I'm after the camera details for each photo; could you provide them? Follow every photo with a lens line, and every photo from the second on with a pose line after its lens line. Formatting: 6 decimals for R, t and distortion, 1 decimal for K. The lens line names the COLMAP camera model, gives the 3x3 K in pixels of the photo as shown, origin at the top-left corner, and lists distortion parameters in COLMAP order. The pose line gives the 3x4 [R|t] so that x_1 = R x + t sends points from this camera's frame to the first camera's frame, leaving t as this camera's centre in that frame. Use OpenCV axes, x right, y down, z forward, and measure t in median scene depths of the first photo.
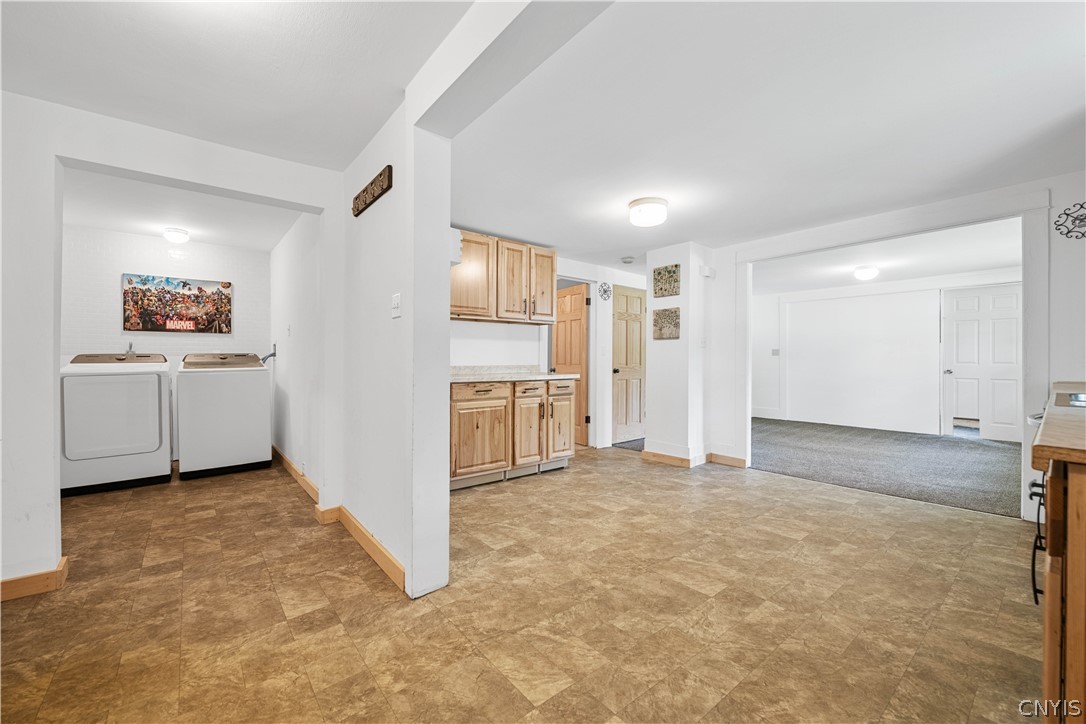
lens RADIAL K [[430.7, 0, 541.7], [0, 430.7, 359.0], [0, 0, 1]] dist [-0.002752, -0.001238]
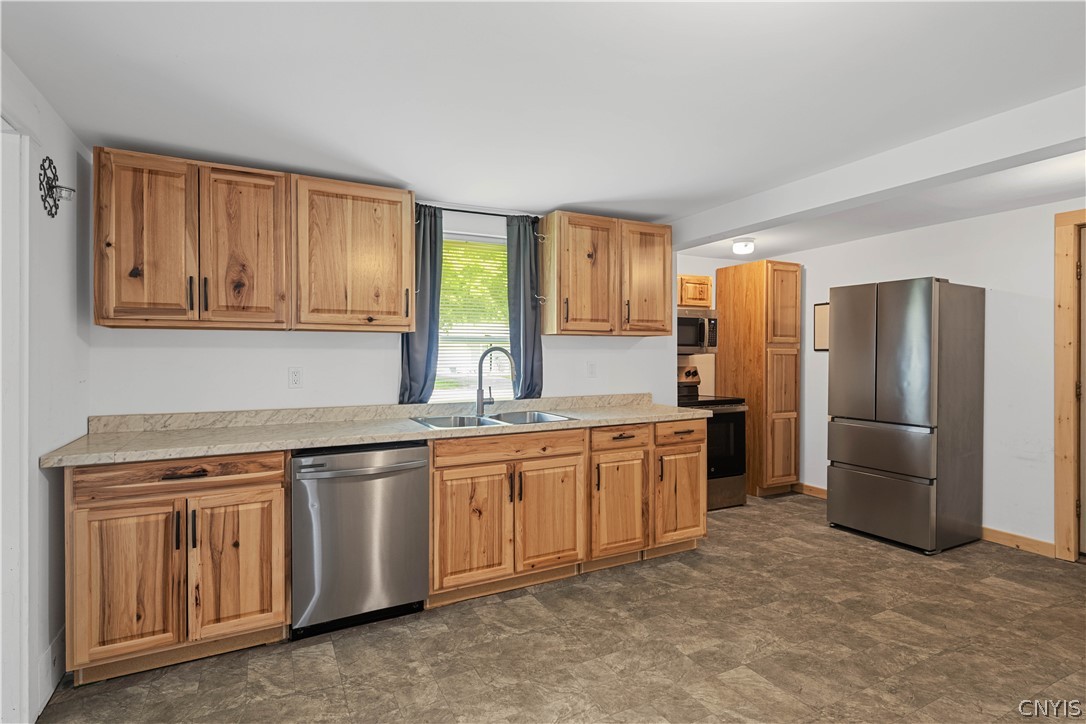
lens RADIAL K [[548.9, 0, 548.0], [0, 548.9, 357.6], [0, 0, 1]] dist [0.006885, -0.002711]
pose [[-0.979029, 0.000174, 0.203721, 0.406874], [-0.000071, 0.999999, -0.001194, -0.078210], [-0.203721, -0.001184, -0.979028, 1.615580]]
